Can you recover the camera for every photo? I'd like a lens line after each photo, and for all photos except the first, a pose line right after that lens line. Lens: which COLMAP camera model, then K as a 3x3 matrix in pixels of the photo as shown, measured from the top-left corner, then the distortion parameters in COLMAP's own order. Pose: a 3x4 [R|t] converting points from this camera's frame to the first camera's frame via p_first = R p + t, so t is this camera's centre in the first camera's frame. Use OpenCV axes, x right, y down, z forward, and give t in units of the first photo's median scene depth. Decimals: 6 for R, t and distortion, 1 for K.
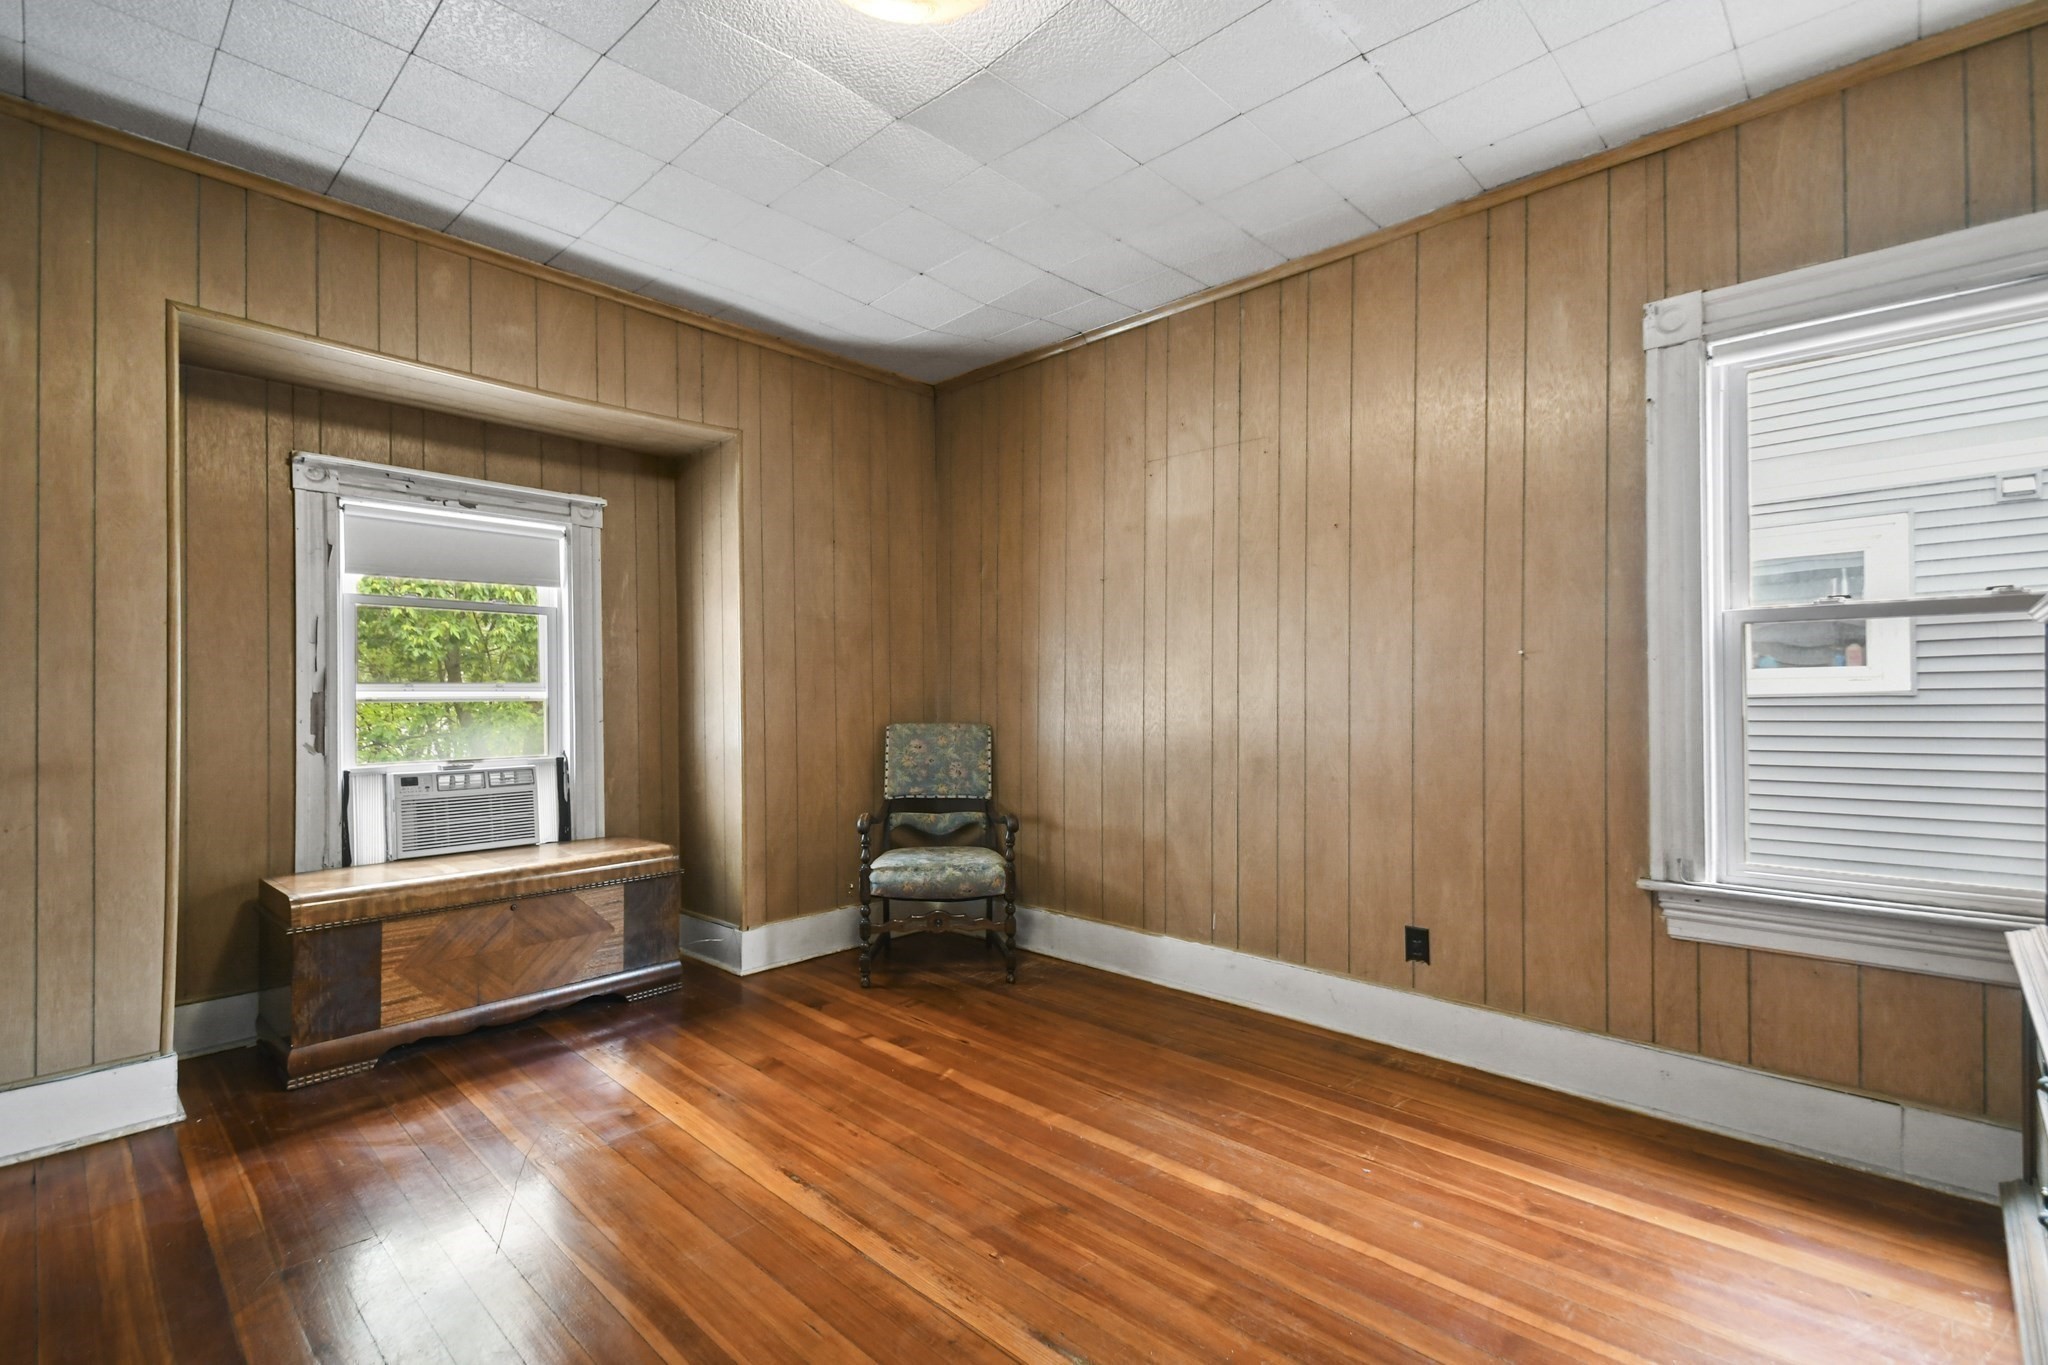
lens RADIAL K [[910.3, 0, 956.4], [0, 910.3, 688.2], [0, 0, 1]] dist [0.002833, -0.005724]
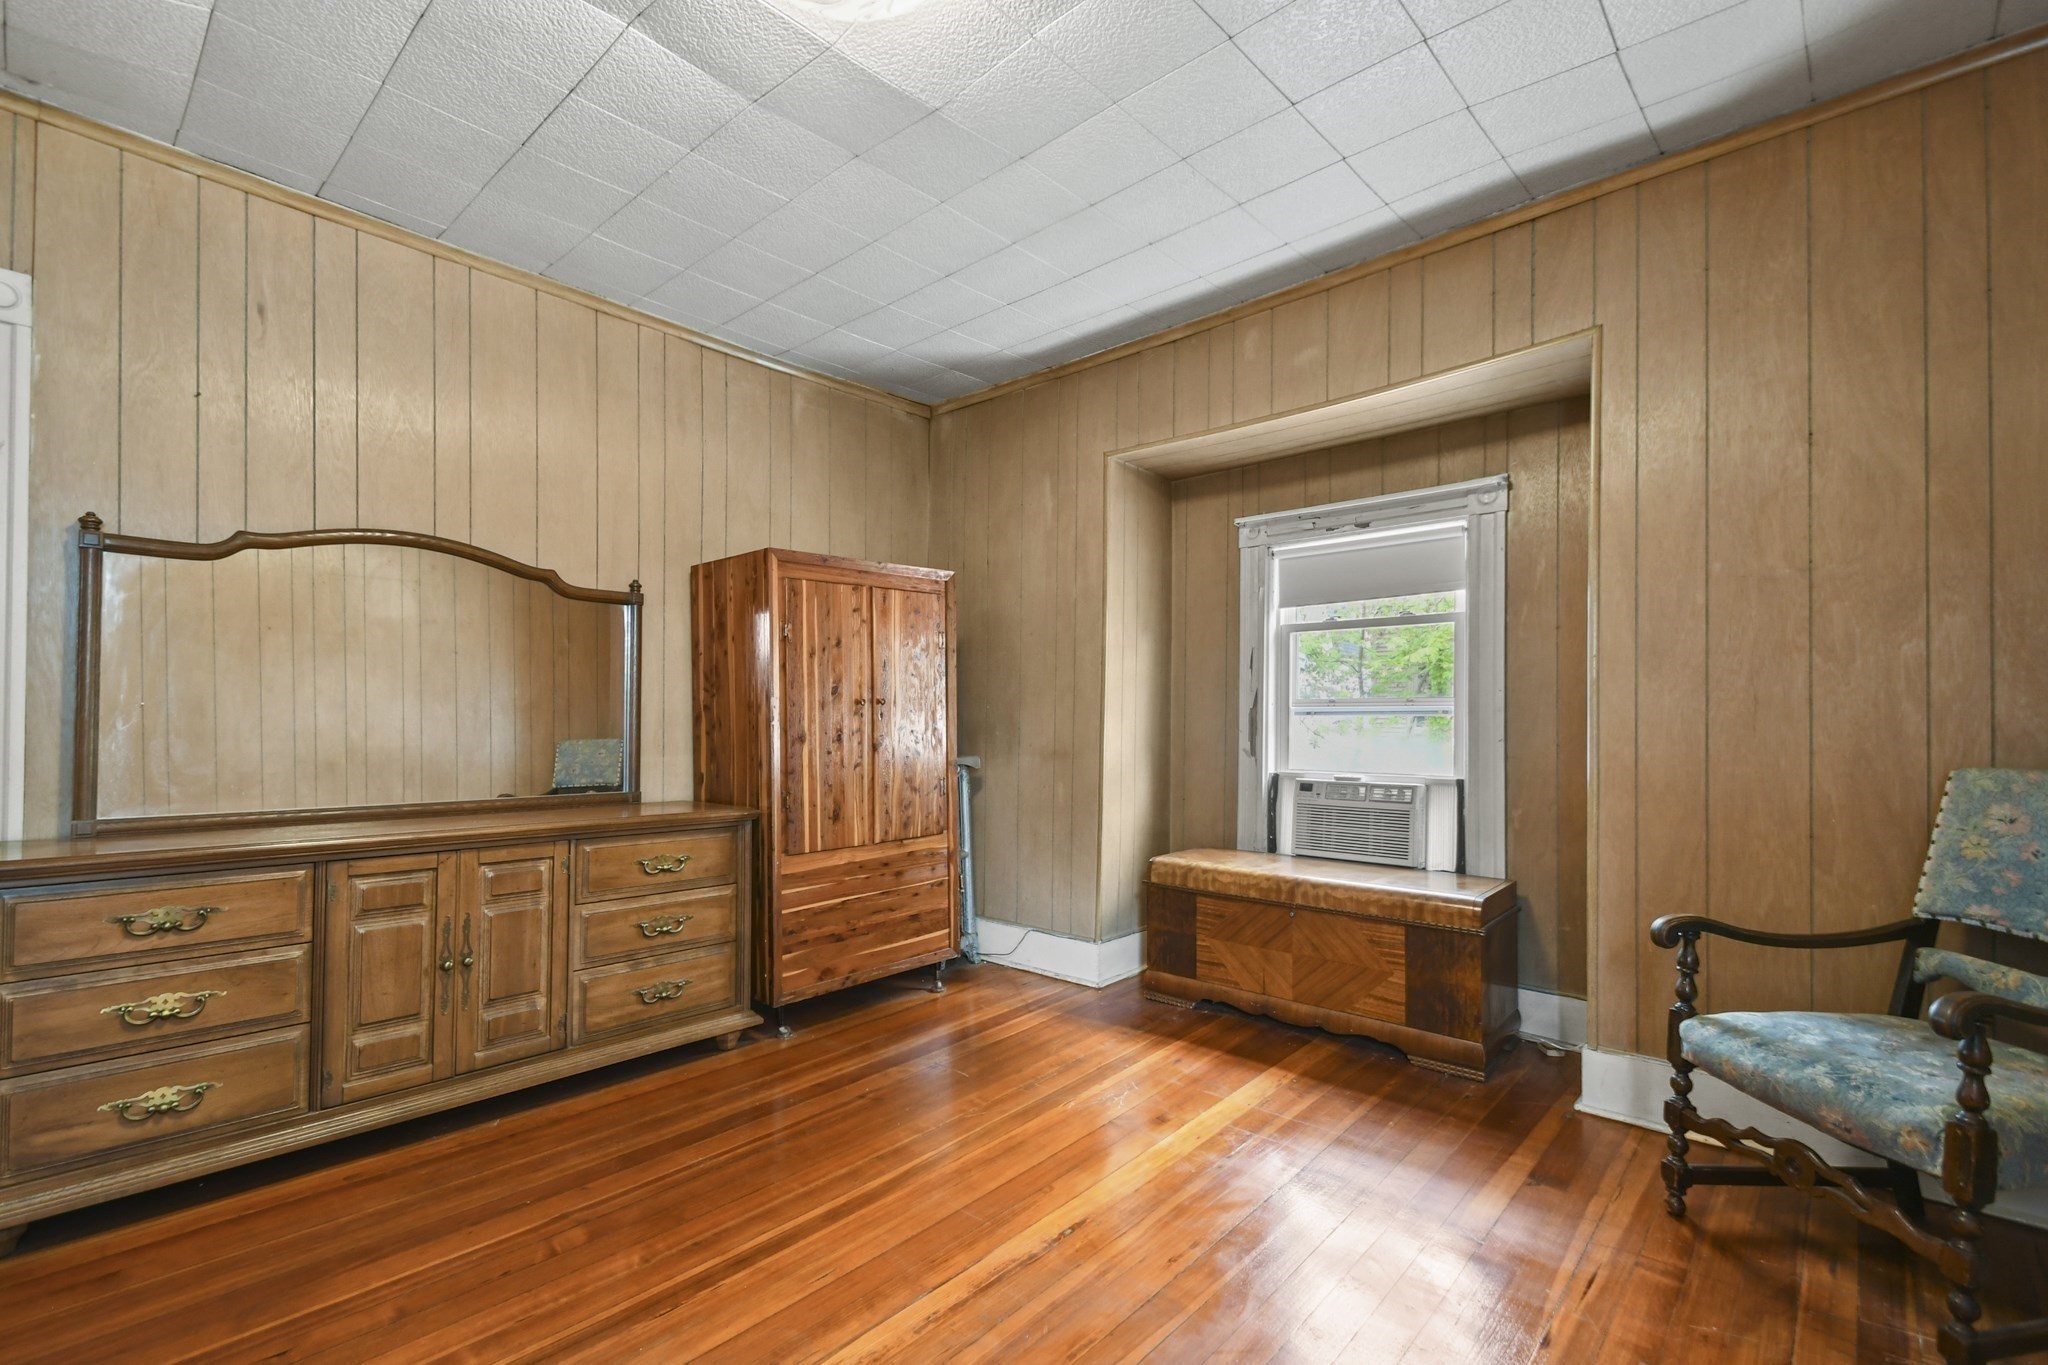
lens RADIAL K [[872.5, 0, 1004.4], [0, 872.5, 711.6], [0, 0, 1]] dist [0.000874, -0.003815]
pose [[0.050495, -0.001305, -0.998723, 0.433577], [0.007325, 0.999973, -0.000936, 0.007464], [0.998697, -0.007268, 0.050503, 0.551959]]
